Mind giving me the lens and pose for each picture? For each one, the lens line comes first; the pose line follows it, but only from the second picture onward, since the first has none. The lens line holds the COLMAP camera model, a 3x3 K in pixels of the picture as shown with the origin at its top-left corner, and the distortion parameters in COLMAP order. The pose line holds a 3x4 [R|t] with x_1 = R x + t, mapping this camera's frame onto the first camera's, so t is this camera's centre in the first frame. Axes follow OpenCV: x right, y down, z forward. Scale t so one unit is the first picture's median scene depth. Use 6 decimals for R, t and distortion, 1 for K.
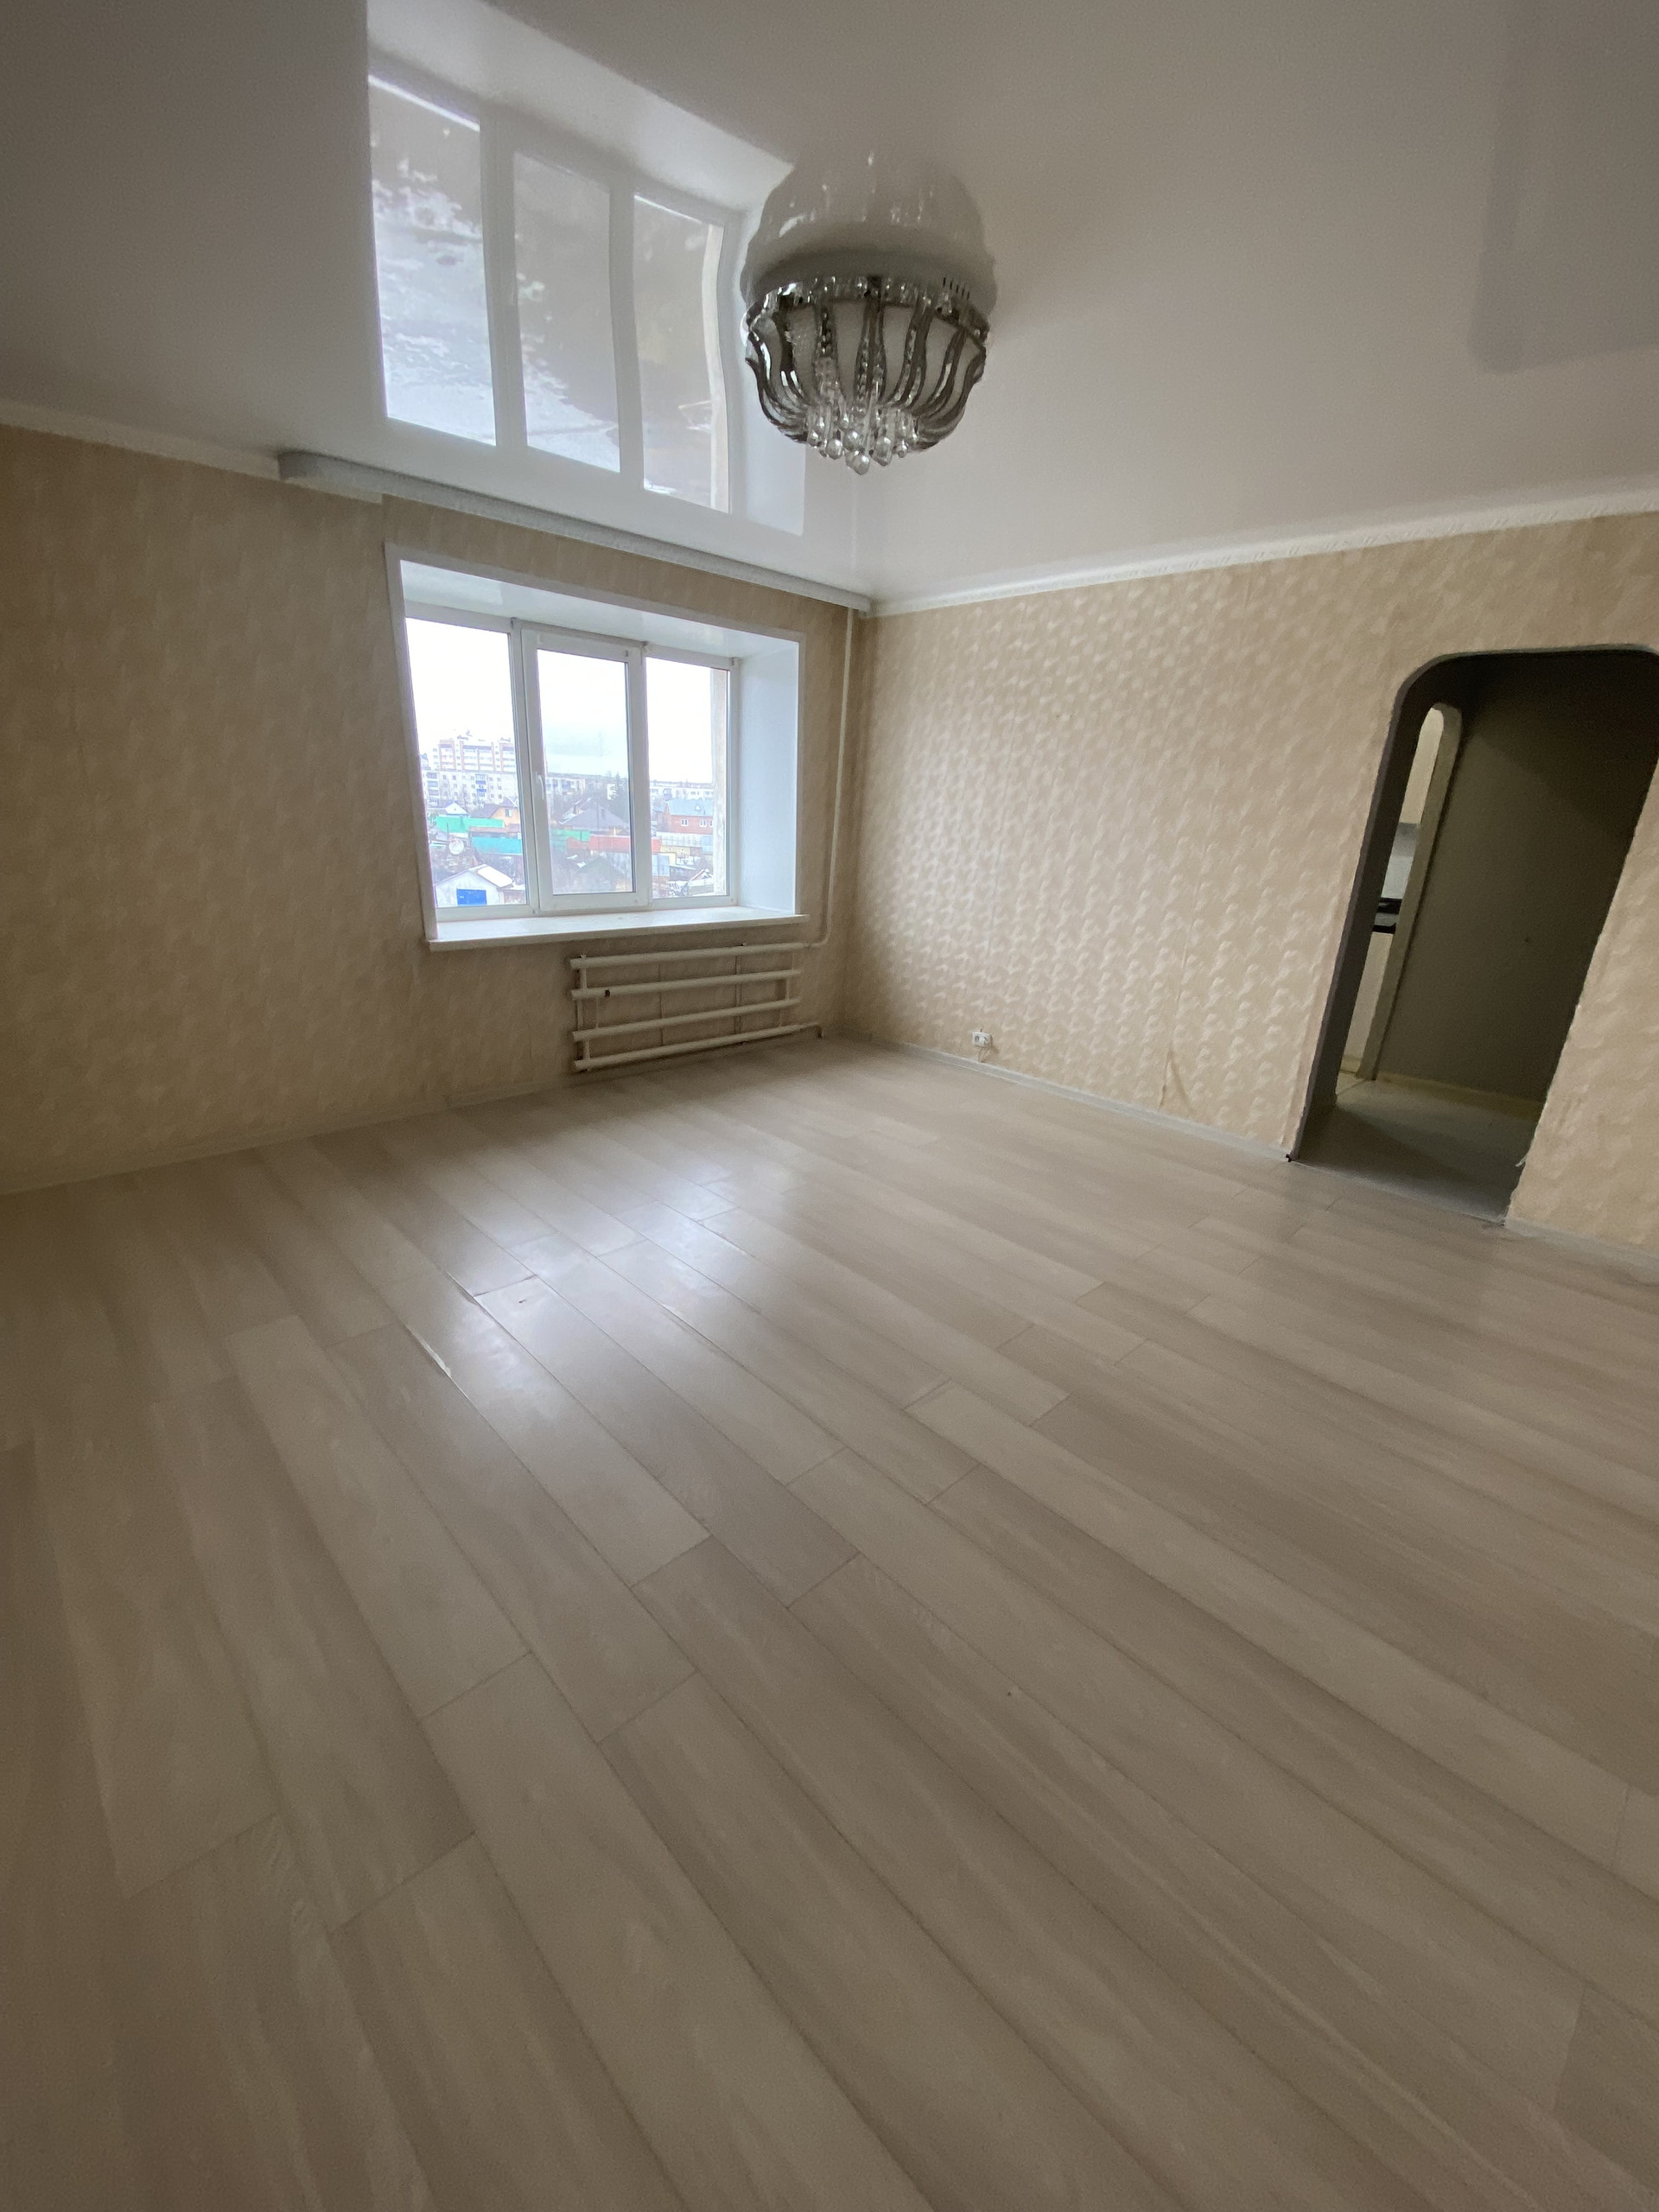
lens RADIAL K [[894.6, 0, 832.2], [0, 894.6, 1102.5], [0, 0, 1]] dist [0.032379, -0.025175]
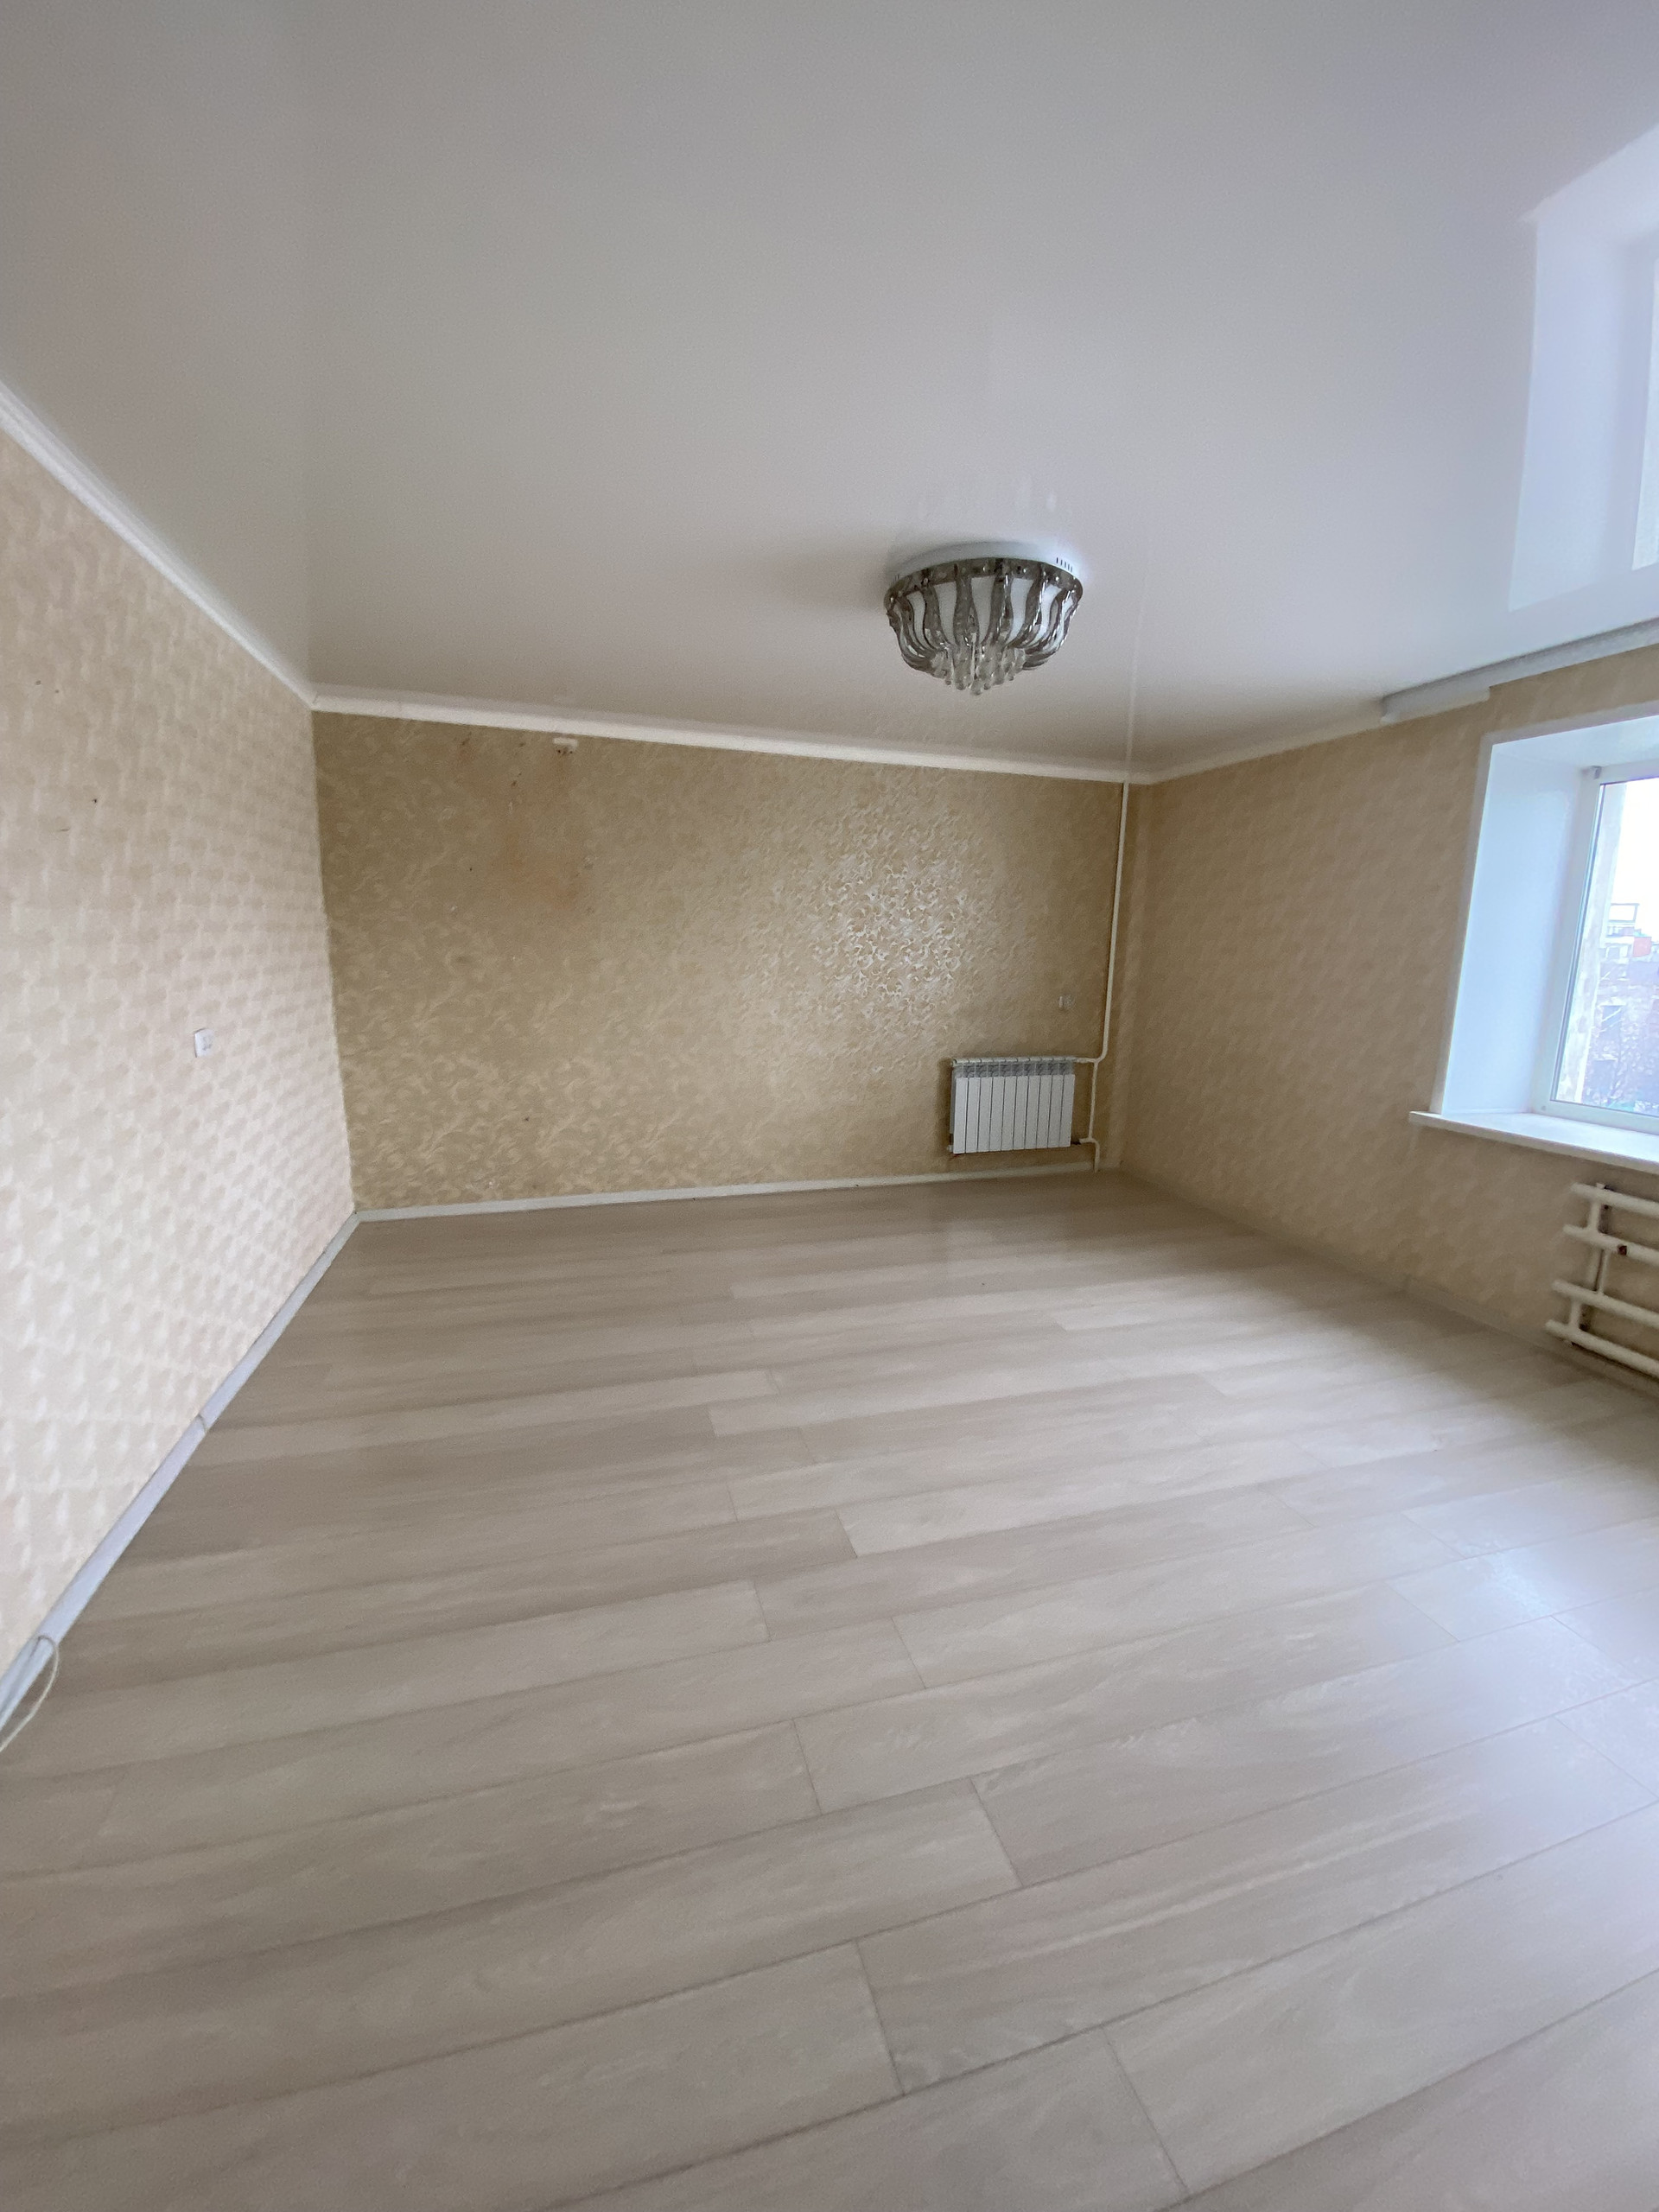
lens RADIAL K [[894.6, 0, 832.2], [0, 894.6, 1102.5], [0, 0, 1]] dist [0.032379, -0.025175]
pose [[-0.461594, 0.104737, -0.880887, 0.862395], [-0.320685, 0.906148, 0.275783, -0.312390], [0.827099, 0.409787, -0.384685, 1.037618]]
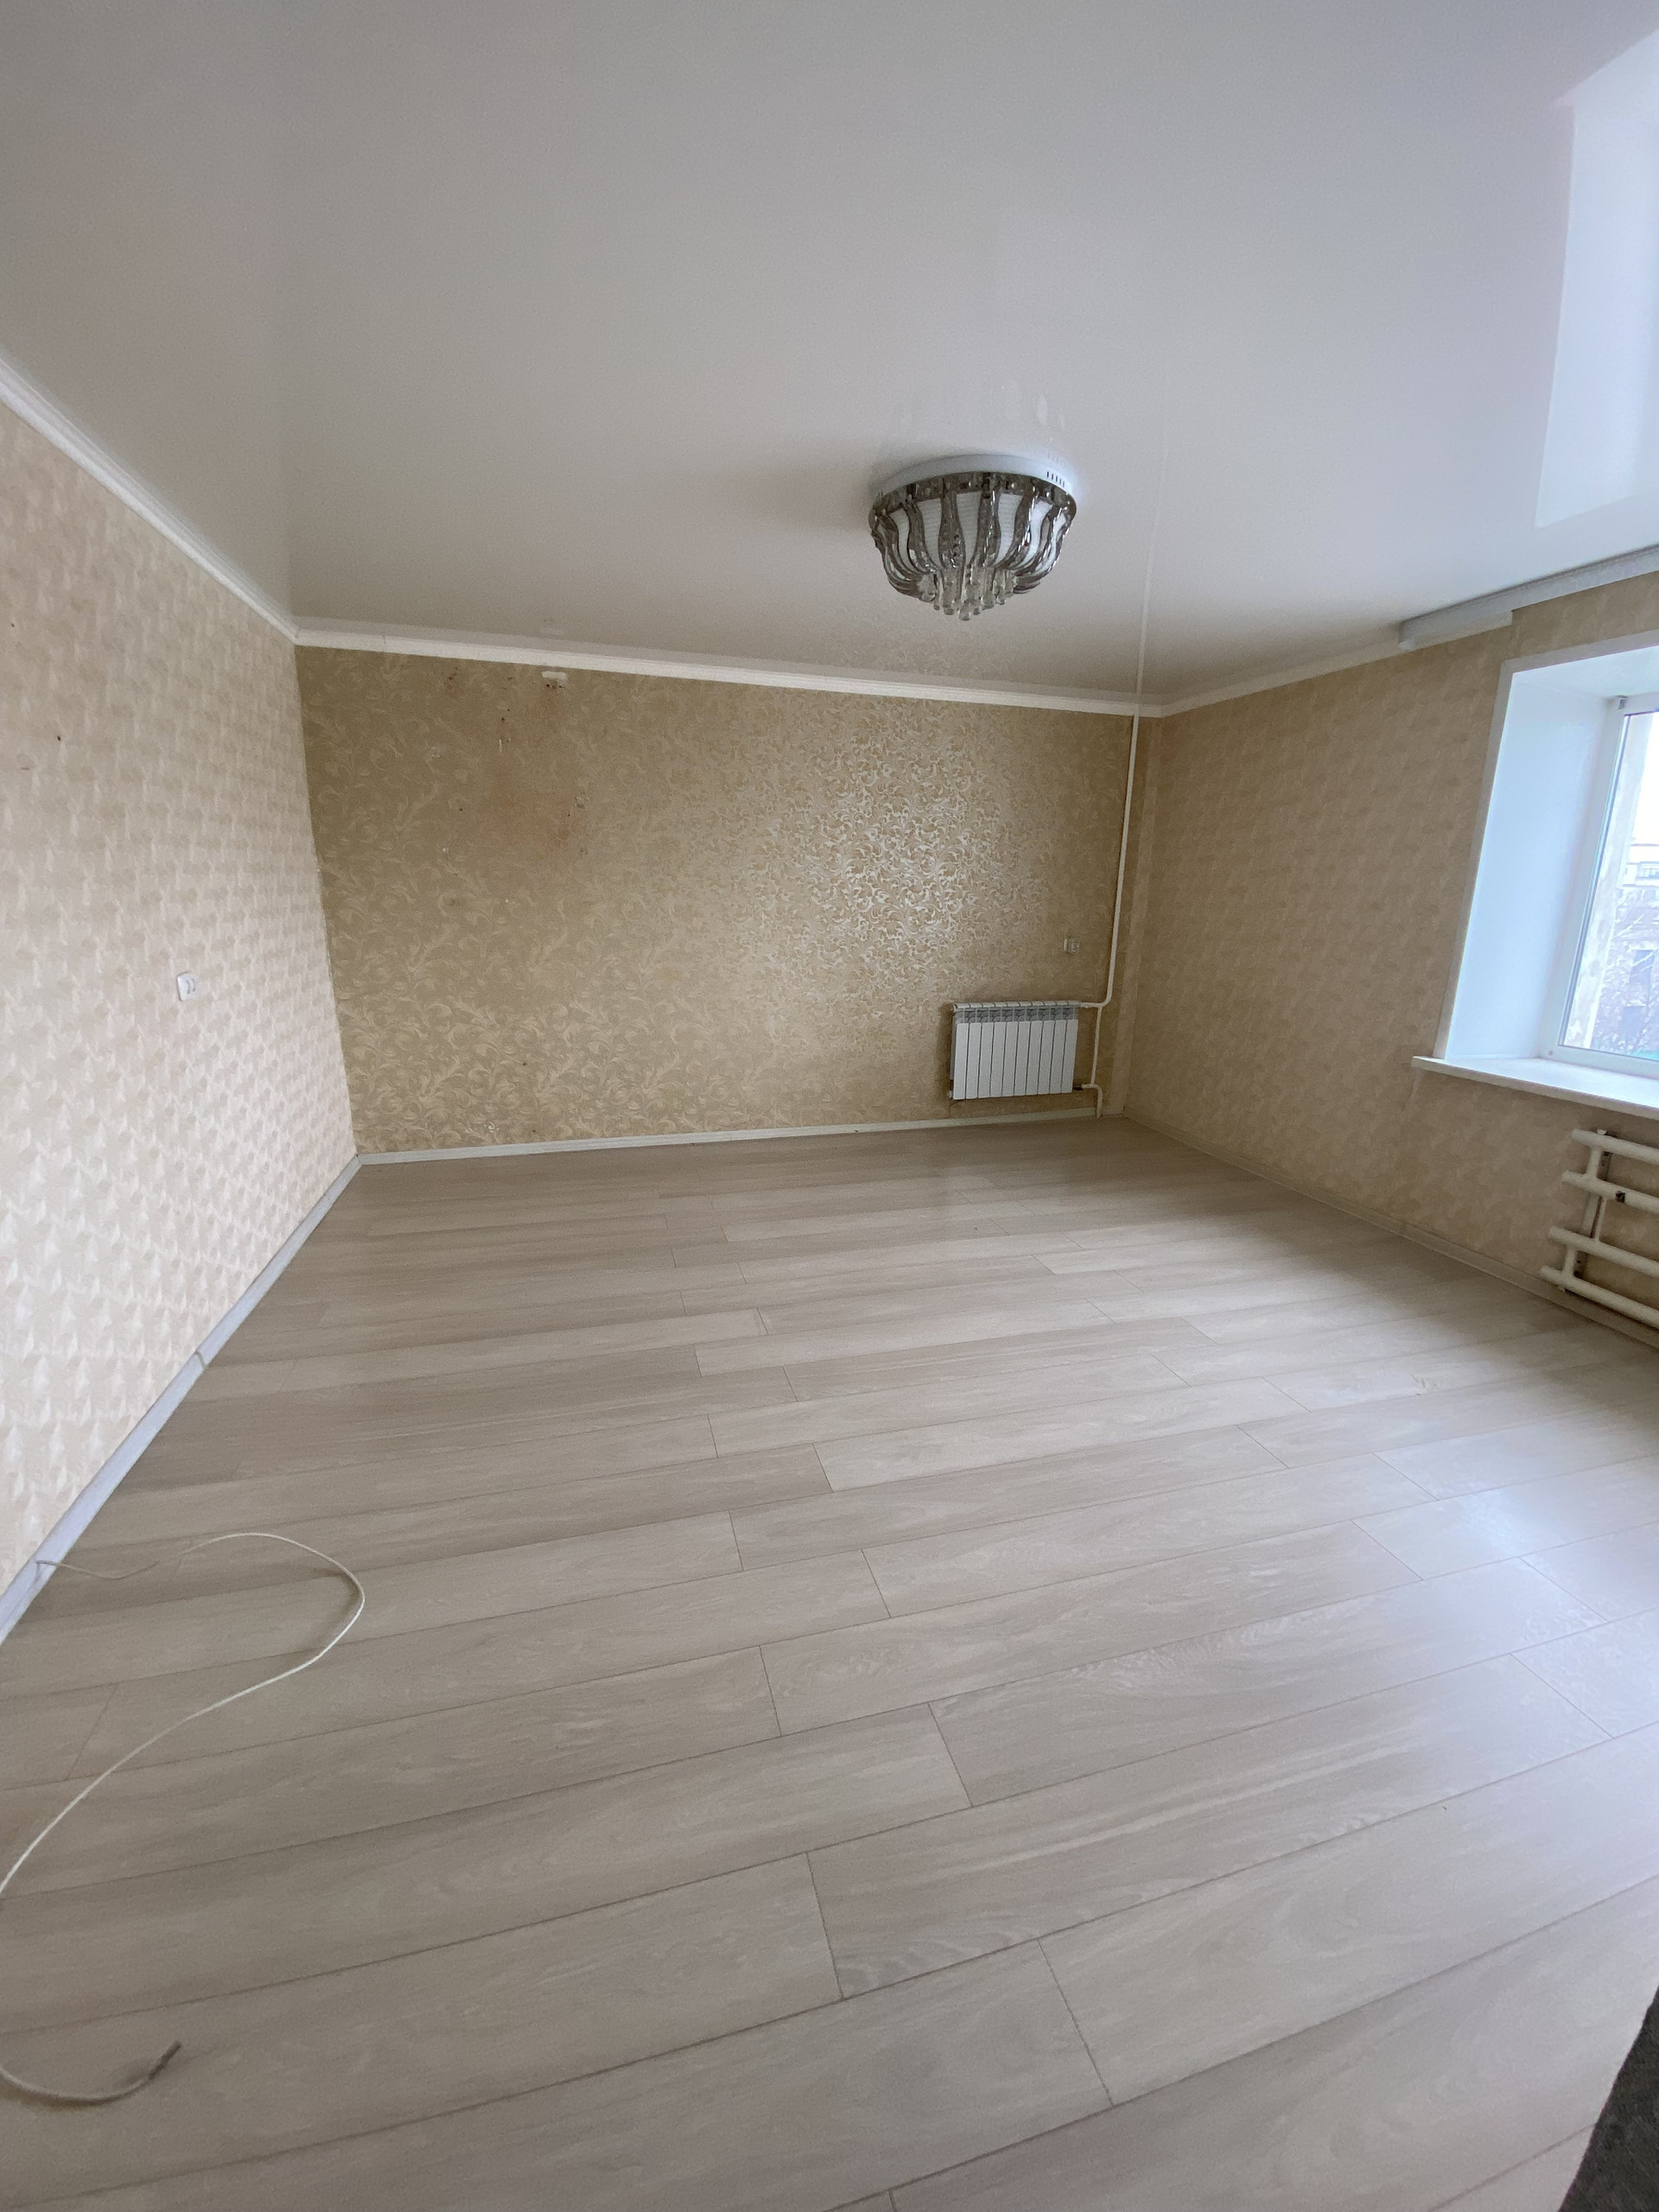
lens RADIAL K [[894.6, 0, 832.2], [0, 894.6, 1102.5], [0, 0, 1]] dist [0.032379, -0.025175]
pose [[-0.476651, 0.156734, -0.865008, 0.843672], [-0.316492, 0.887401, 0.335190, -0.318620], [0.820144, 0.433537, -0.373376, 1.060161]]
